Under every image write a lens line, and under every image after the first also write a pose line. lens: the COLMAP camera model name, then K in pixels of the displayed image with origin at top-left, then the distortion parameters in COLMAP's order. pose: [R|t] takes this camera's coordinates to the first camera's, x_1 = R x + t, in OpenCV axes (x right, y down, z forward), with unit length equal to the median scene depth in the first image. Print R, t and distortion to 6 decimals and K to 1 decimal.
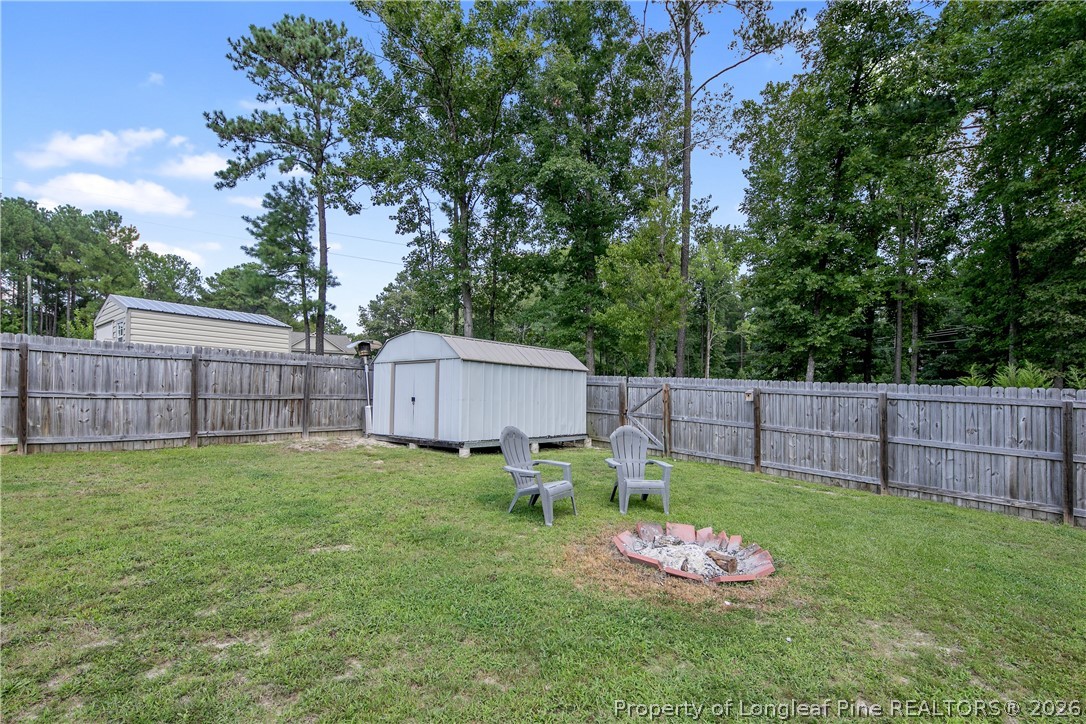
lens RADIAL K [[534.4, 0, 541.7], [0, 534.4, 390.0], [0, 0, 1]] dist [0.032983, -0.010498]
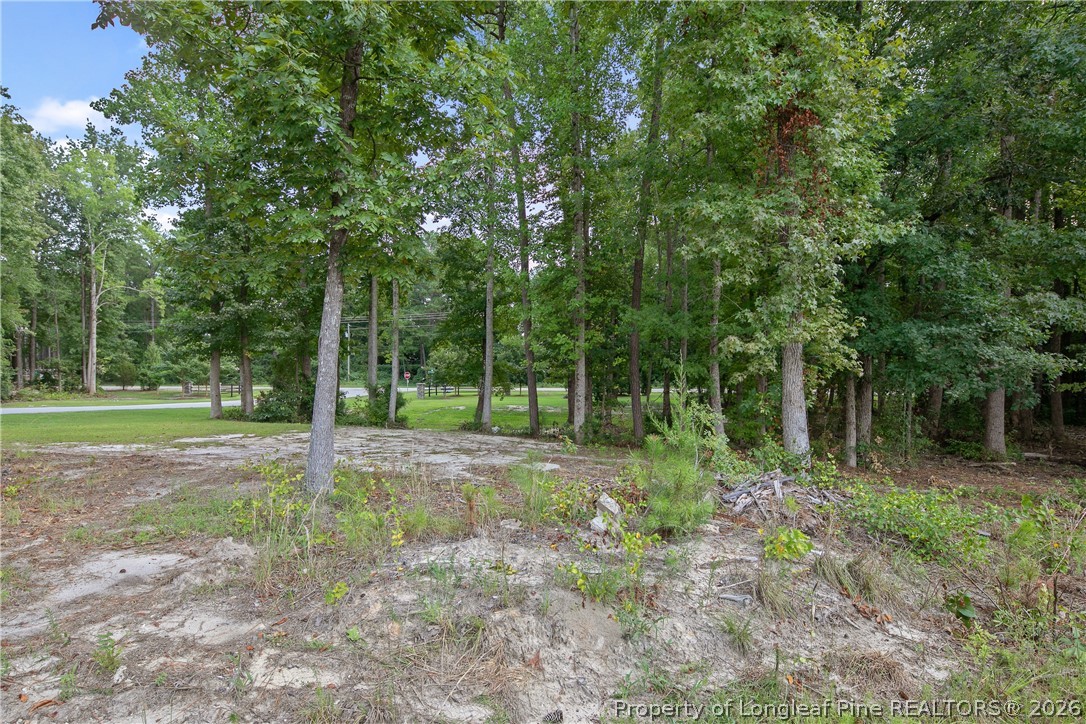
lens RADIAL K [[534.4, 0, 541.7], [0, 534.4, 390.0], [0, 0, 1]] dist [0.032983, -0.010498]
pose [[0.562465, -0.021600, 0.826539, 0.055363], [-0.007011, 0.999498, 0.030891, 0.000529], [-0.826791, -0.023170, 0.562031, 0.133861]]
